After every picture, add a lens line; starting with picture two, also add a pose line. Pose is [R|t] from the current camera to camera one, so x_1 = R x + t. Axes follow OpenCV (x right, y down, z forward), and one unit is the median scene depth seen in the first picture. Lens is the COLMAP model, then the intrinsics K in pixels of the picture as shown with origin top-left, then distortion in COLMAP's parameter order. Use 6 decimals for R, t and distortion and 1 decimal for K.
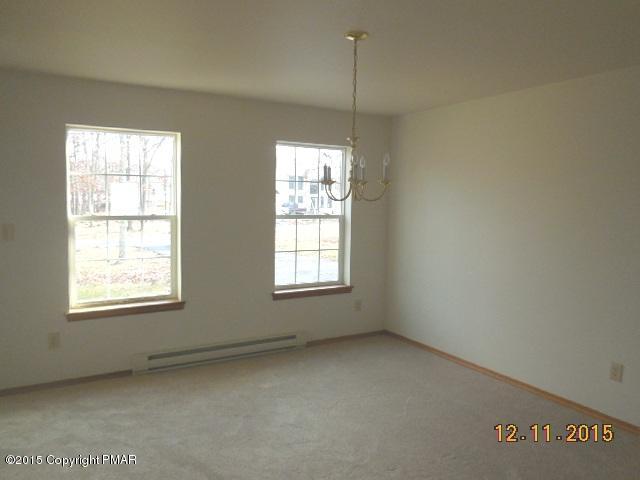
lens RADIAL K [[510.0, 0, 292.7], [0, 510.0, 249.5], [0, 0, 1]] dist [-0.059999, -0.004207]
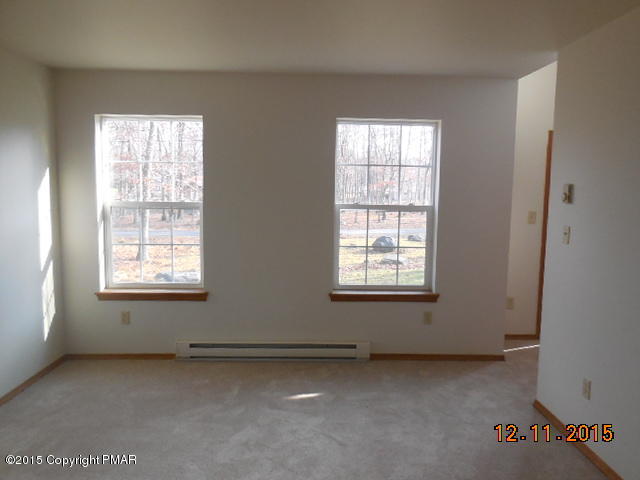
lens RADIAL K [[510.0, 0, 319.1], [0, 510.0, 244.1], [0, 0, 1]] dist [-0.059999, -0.004207]
pose [[0.870325, 0.054033, -0.489505, 0.359923], [-0.050172, 0.998519, 0.021016, -0.015820], [0.489915, 0.006268, 0.871747, 0.220588]]
